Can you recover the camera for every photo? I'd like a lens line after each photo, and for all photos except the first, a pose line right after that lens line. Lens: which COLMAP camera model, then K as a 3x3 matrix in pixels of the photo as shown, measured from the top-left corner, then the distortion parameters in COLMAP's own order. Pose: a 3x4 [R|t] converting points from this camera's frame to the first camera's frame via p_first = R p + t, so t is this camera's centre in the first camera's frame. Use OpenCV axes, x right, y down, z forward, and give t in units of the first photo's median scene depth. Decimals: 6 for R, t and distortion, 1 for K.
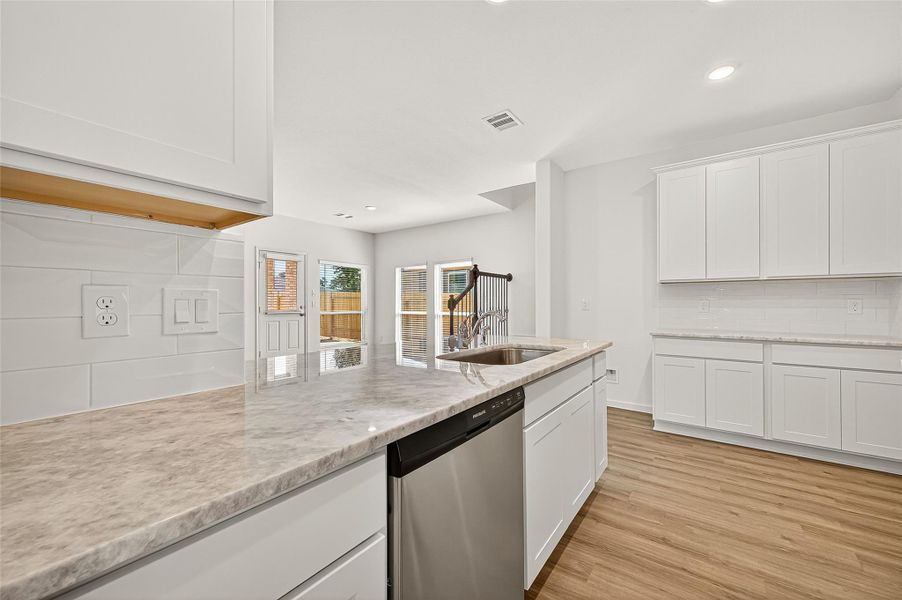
lens RADIAL K [[353.5, 0, 449.0], [0, 353.5, 300.2], [0, 0, 1]] dist [-0.000187, -0.000228]
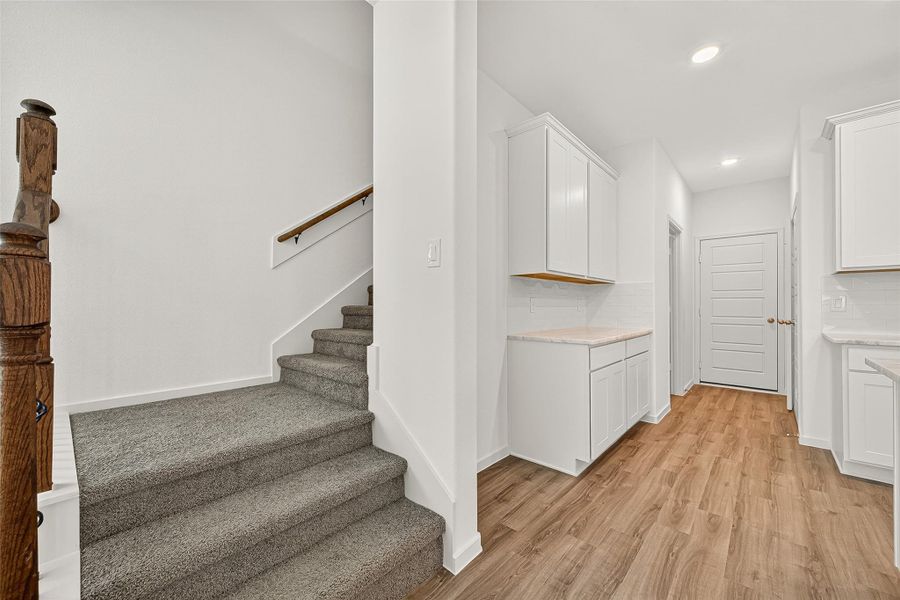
lens RADIAL K [[352.7, 0, 445.9], [0, 352.7, 309.7], [0, 0, 1]] dist [-0.000187, -0.000228]
pose [[0.095042, -0.012871, 0.995390, -0.235507], [-0.005778, 0.999892, 0.013481, 0.014320], [-0.995457, -0.007032, 0.094957, 1.634643]]
